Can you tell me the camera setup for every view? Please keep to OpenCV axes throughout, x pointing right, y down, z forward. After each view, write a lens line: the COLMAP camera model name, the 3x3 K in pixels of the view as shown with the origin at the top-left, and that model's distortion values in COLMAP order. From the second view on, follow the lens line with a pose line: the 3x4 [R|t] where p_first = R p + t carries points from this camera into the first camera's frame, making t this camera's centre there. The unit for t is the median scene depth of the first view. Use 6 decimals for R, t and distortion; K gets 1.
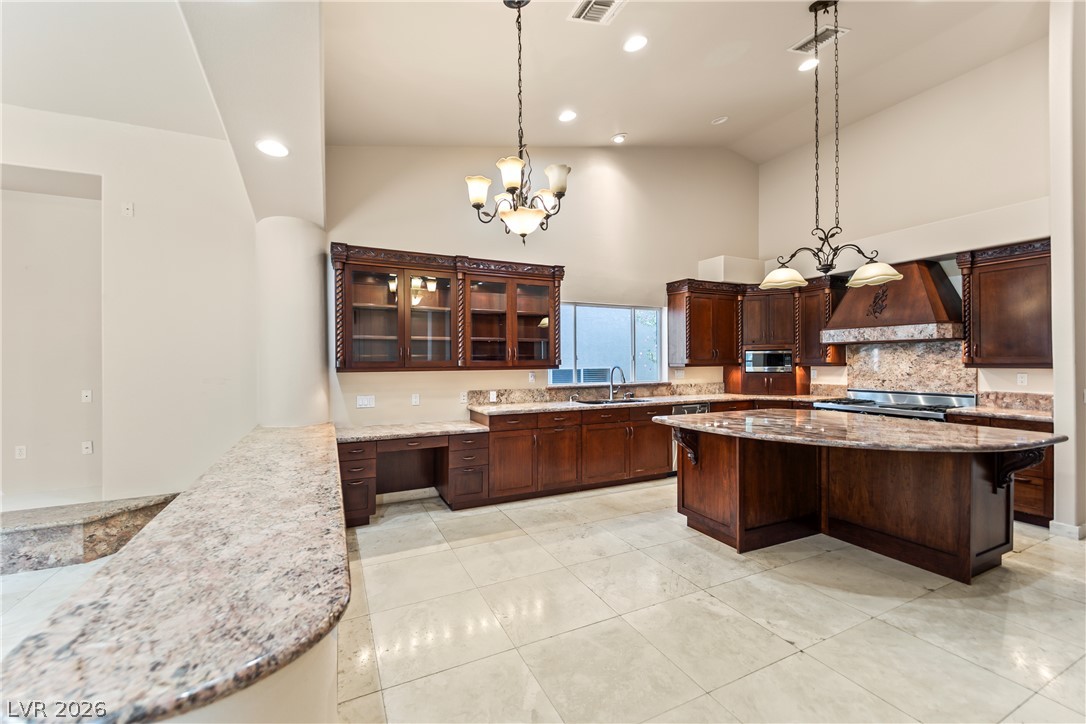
lens RADIAL K [[433.2, 0, 538.9], [0, 433.2, 362.7], [0, 0, 1]] dist [0.018422, -0.008179]
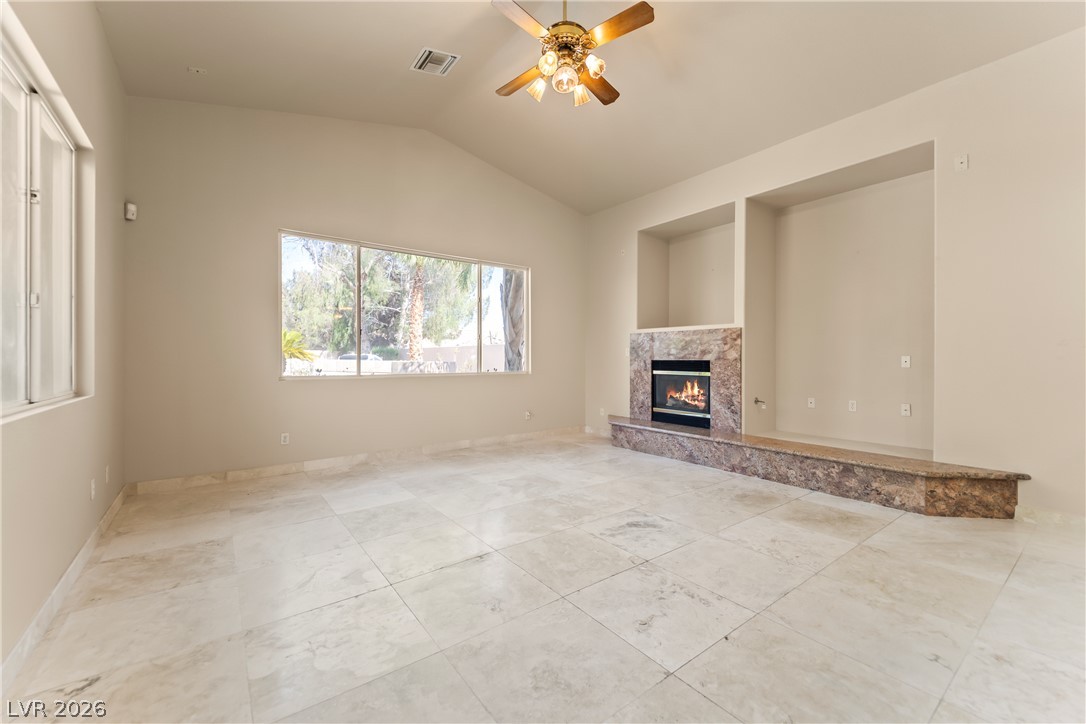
lens RADIAL K [[433.2, 0, 542.5], [0, 433.2, 357.9], [0, 0, 1]] dist [0.018422, -0.008179]
pose [[0.193658, 0.007193, -0.981043, -0.141936], [-0.007637, 0.999954, 0.005824, 0.060971], [0.981039, 0.006365, 0.193704, -0.064997]]
